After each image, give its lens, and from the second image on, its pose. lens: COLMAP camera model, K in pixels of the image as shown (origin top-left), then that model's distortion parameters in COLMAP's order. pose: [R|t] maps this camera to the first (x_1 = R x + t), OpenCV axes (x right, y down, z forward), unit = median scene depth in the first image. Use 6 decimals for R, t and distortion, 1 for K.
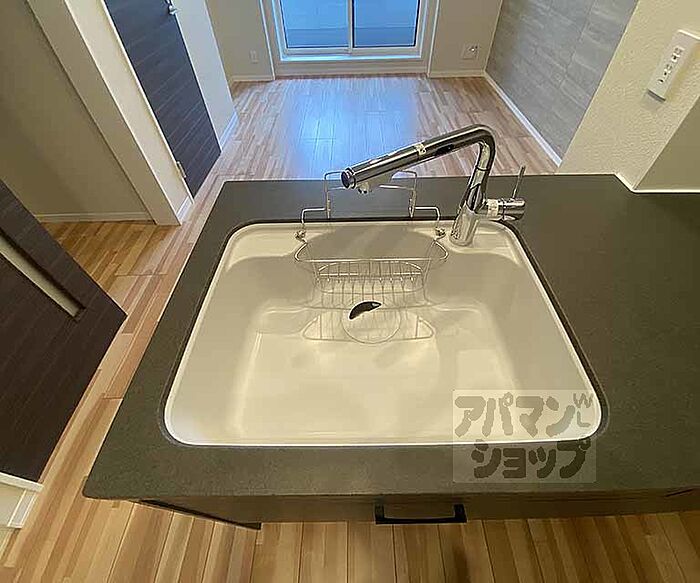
lens RADIAL K [[321.8, 0, 356.0], [0, 321.8, 292.2], [0, 0, 1]] dist [0.001369, -0.003656]
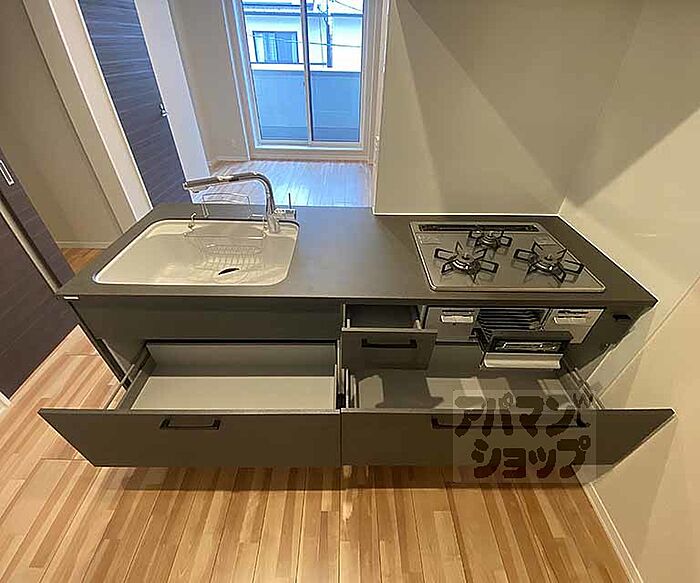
lens RADIAL K [[321.8, 0, 355.7], [0, 321.8, 296.2], [0, 0, 1]] dist [0.001369, -0.003656]
pose [[0.999247, 0.029745, 0.024913, 0.193422], [-0.024131, 0.979234, -0.201290, 0.148770], [-0.030383, 0.200537, 0.979215, -0.204477]]
